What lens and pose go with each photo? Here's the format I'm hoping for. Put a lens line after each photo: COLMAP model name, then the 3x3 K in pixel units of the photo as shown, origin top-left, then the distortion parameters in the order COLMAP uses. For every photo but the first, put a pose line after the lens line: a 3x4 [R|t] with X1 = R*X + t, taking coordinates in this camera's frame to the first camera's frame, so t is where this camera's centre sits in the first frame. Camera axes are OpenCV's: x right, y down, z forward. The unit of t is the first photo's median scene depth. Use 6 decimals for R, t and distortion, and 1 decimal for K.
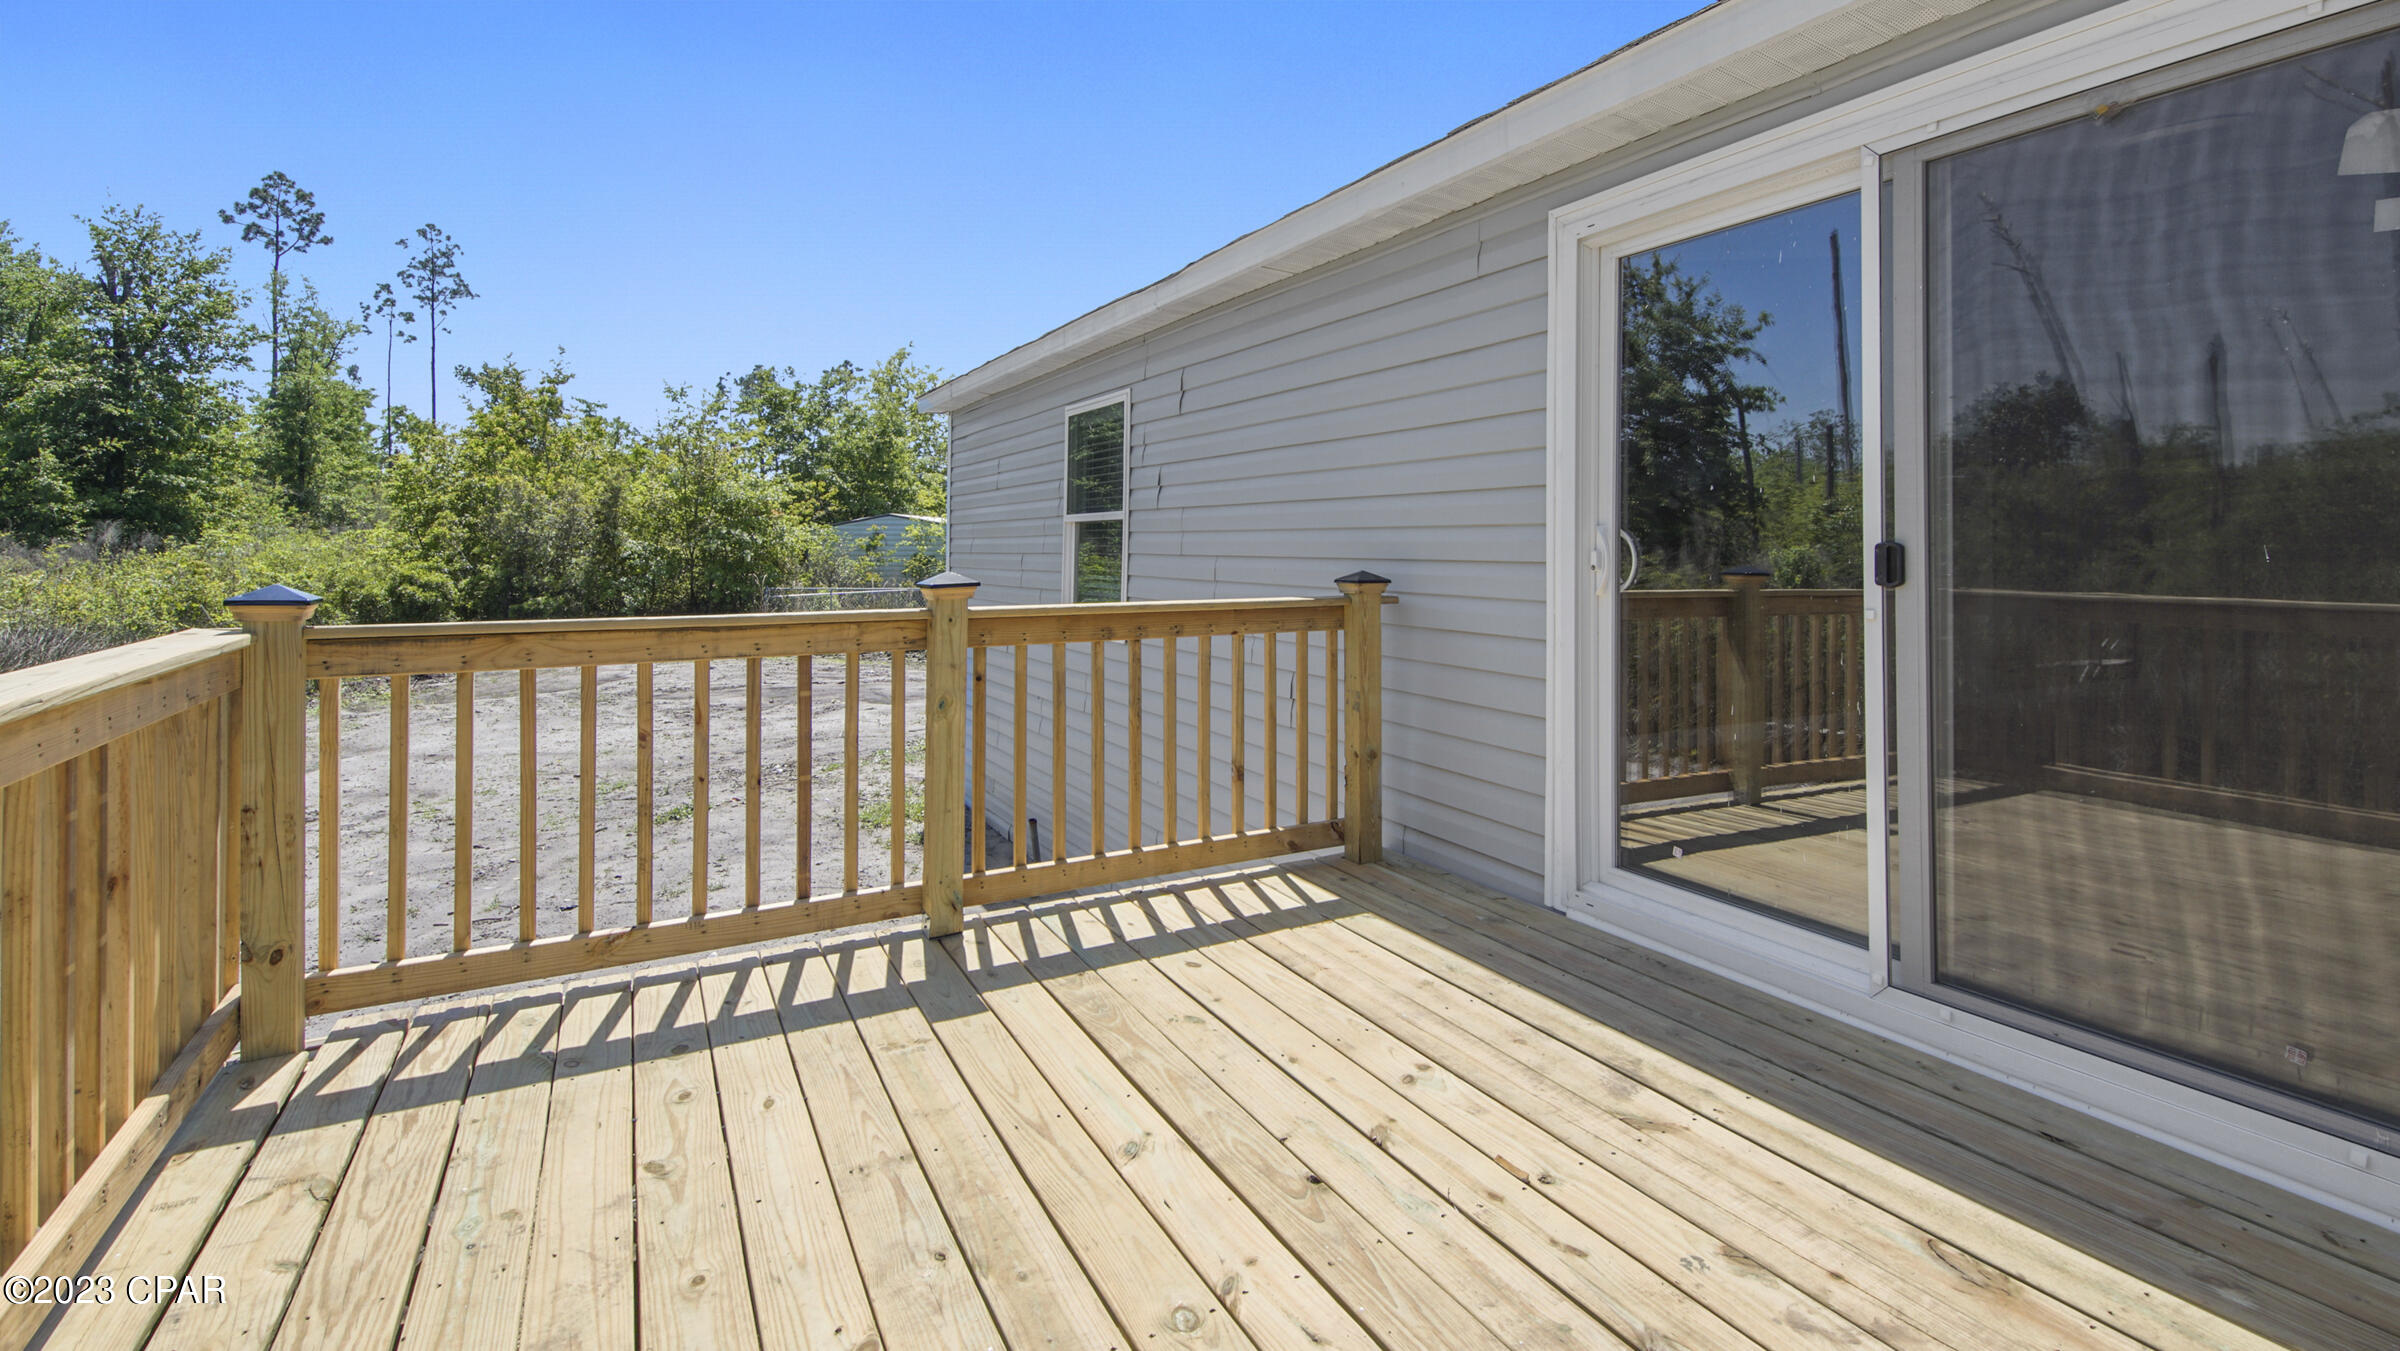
lens RADIAL K [[1102.1, 0, 1205.4], [0, 1102.1, 461.5], [0, 0, 1]] dist [0.040693, -0.029795]
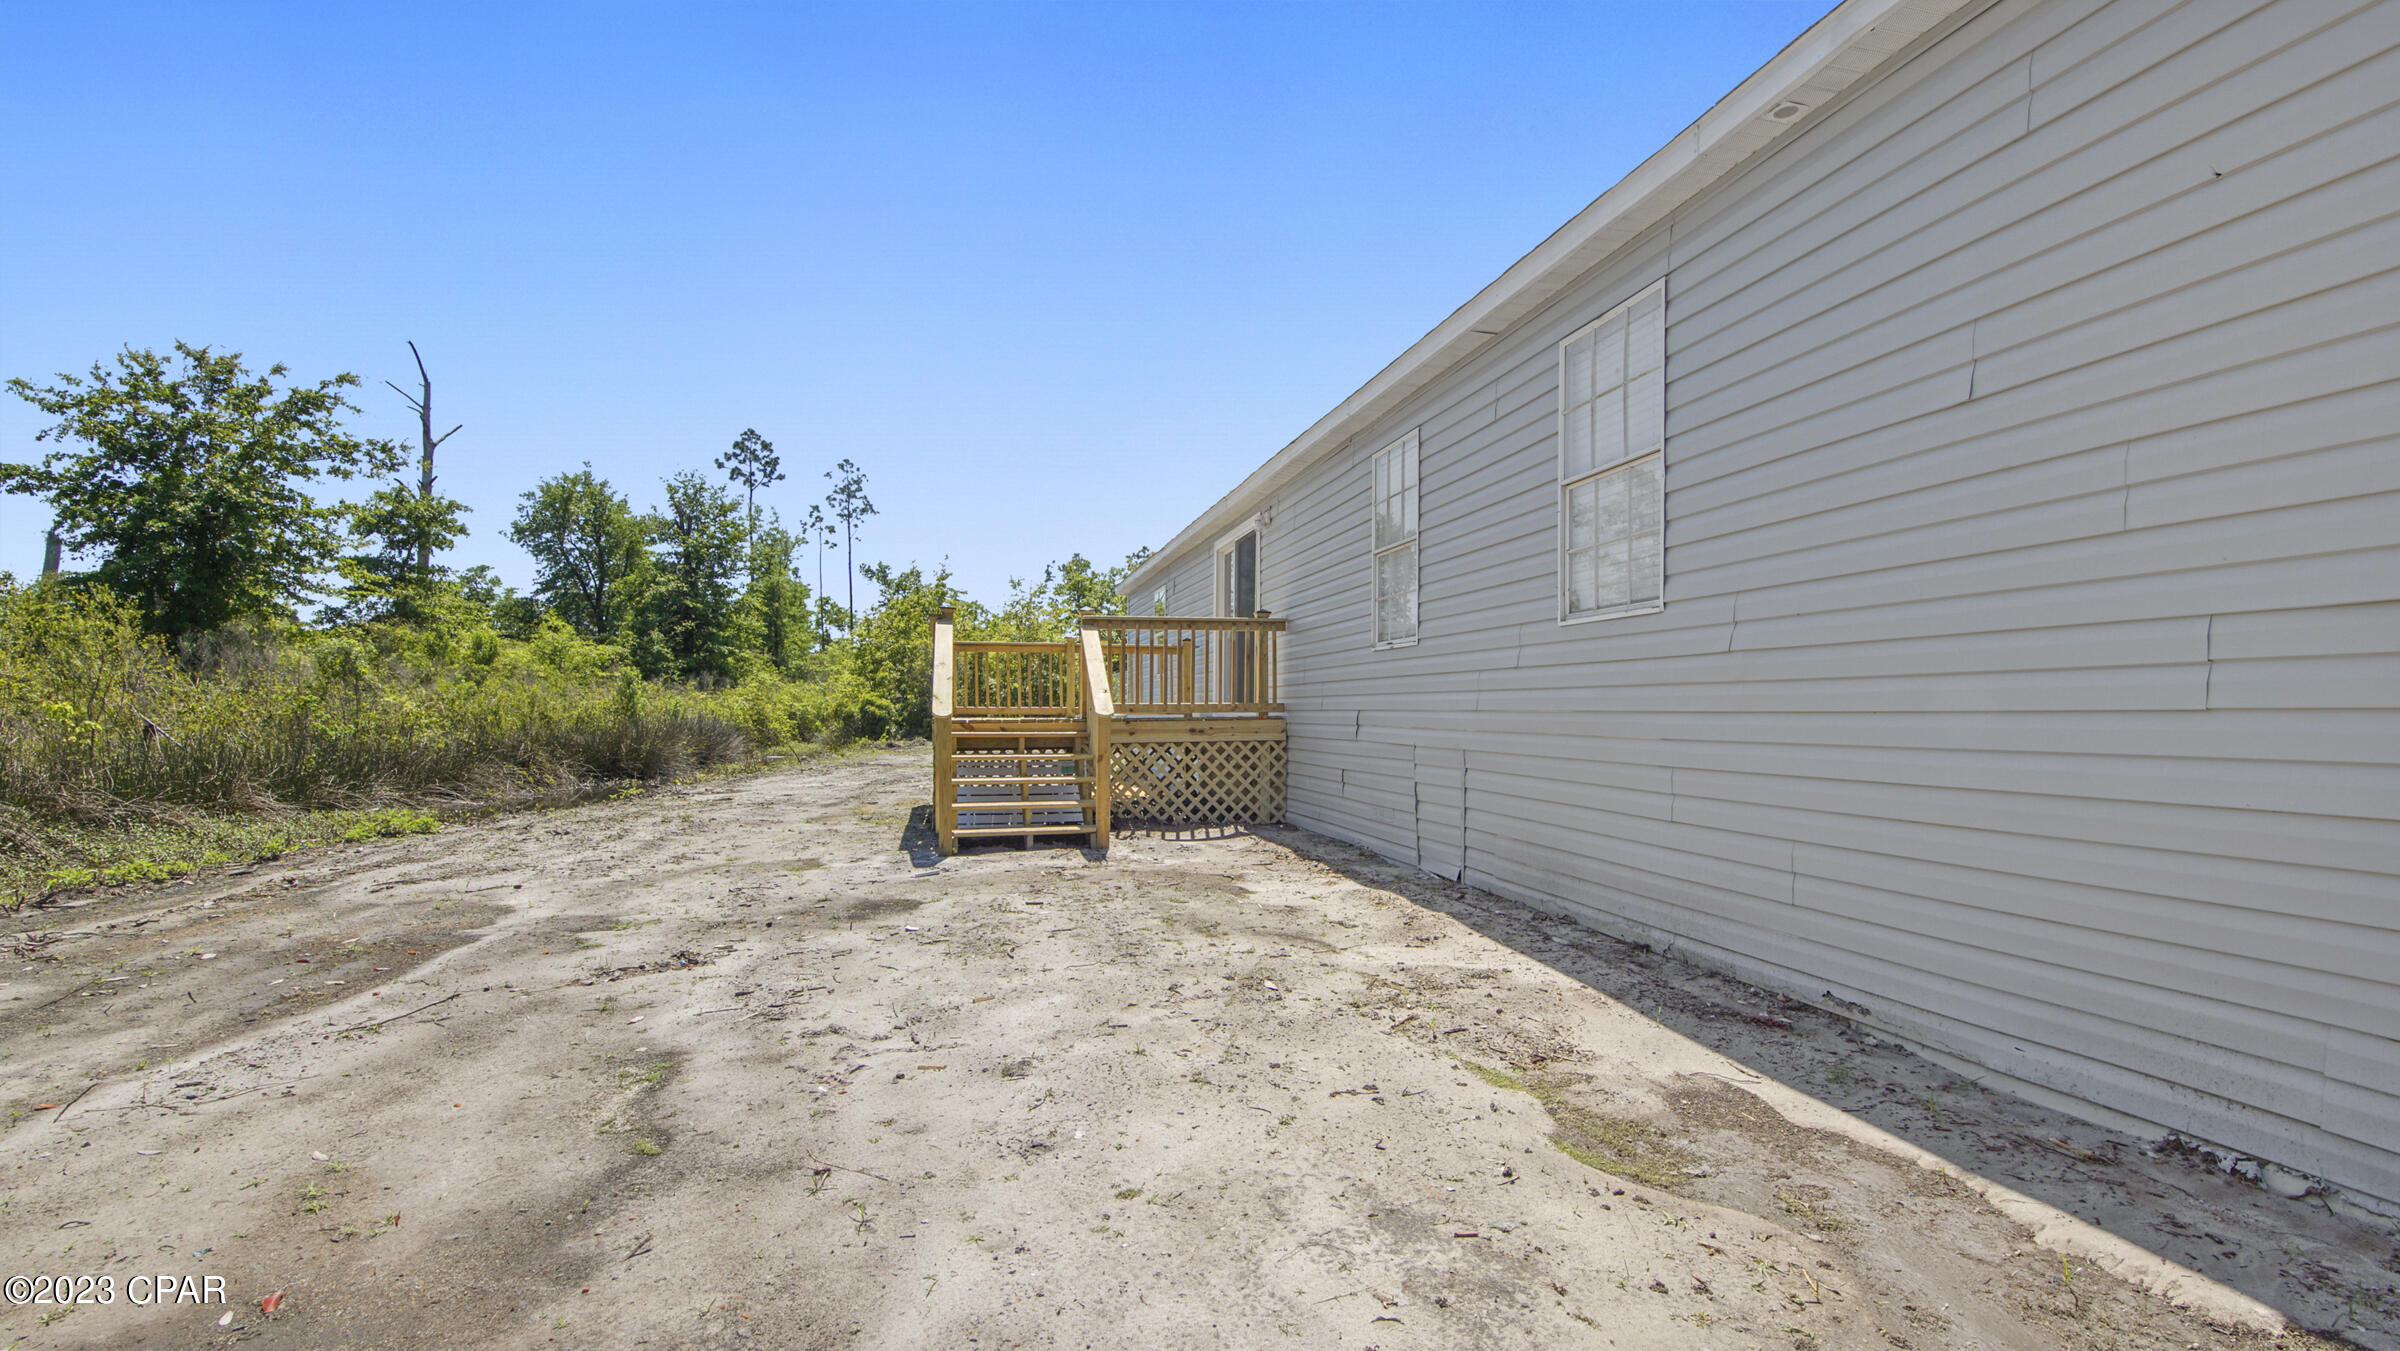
lens RADIAL K [[1062.0, 0, 1212.7], [0, 1062.0, 670.8], [0, 0, 1]] dist [-0.000395, -0.000469]
pose [[0.965615, -0.004996, -0.259930, 0.110568], [0.013780, 0.999393, 0.031984, 0.009628], [0.259613, -0.034466, 0.965098, -0.230688]]
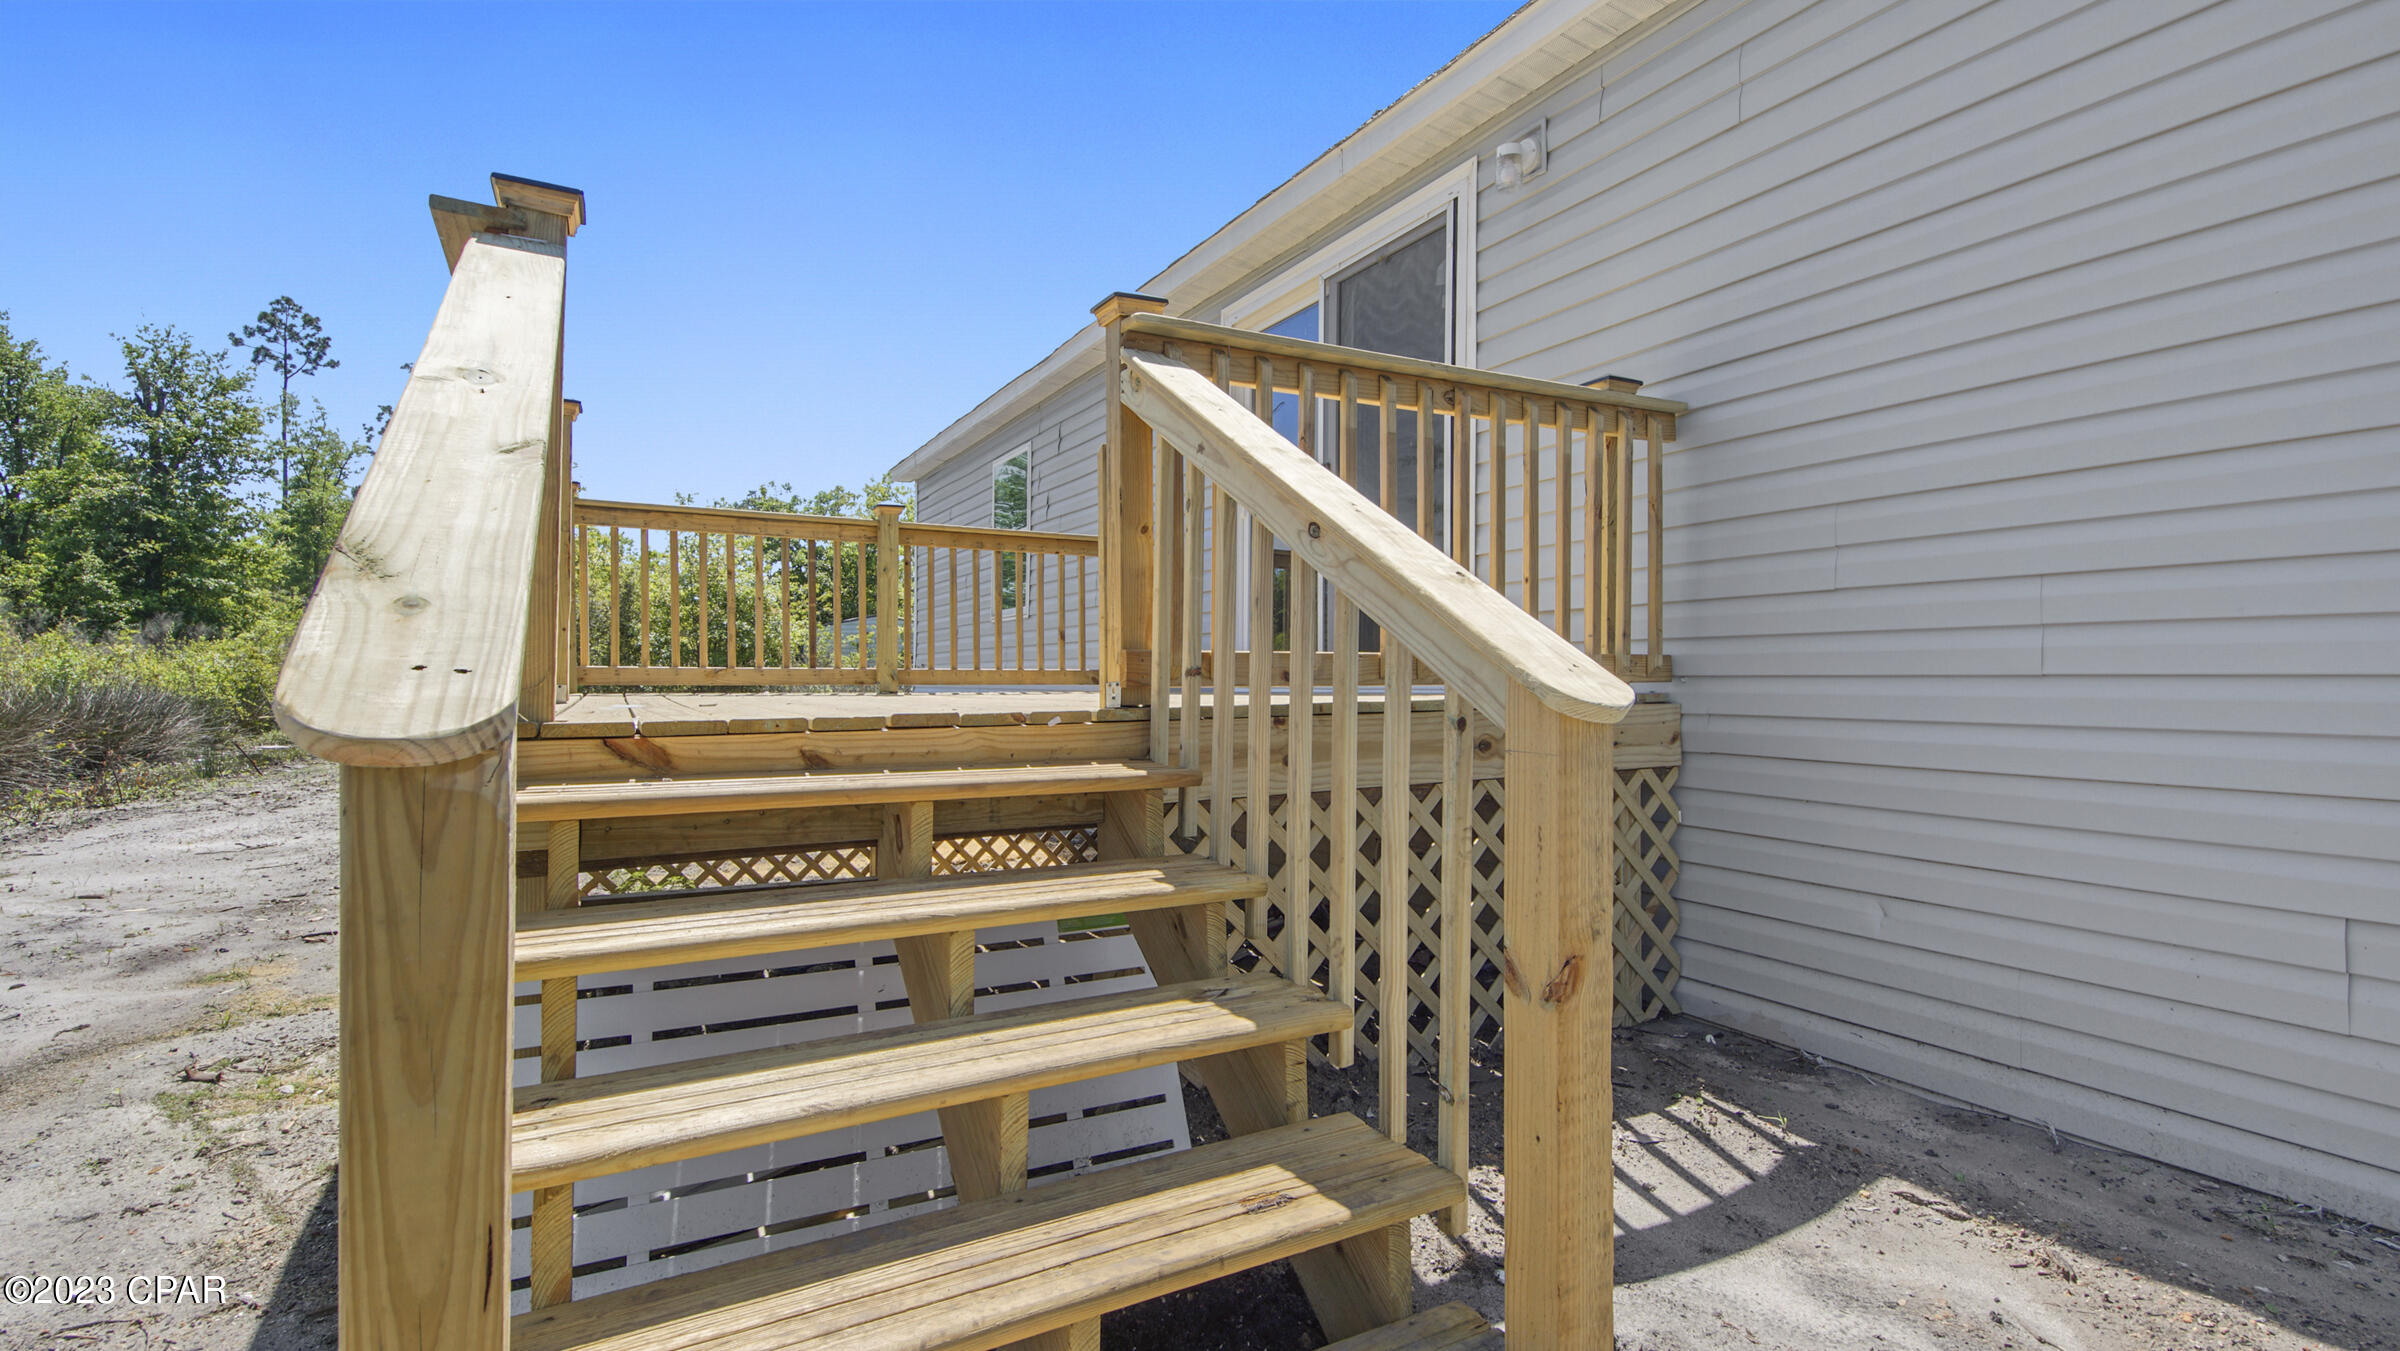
lens RADIAL K [[1091.5, 0, 1211.0], [0, 1091.5, 621.6], [0, 0, 1]] dist [0.033713, -0.025011]
pose [[0.999876, 0.006629, 0.014300, 0.023445], [-0.006957, 0.999711, 0.023002, 0.021223], [-0.014144, -0.023099, 0.999633, -0.070613]]
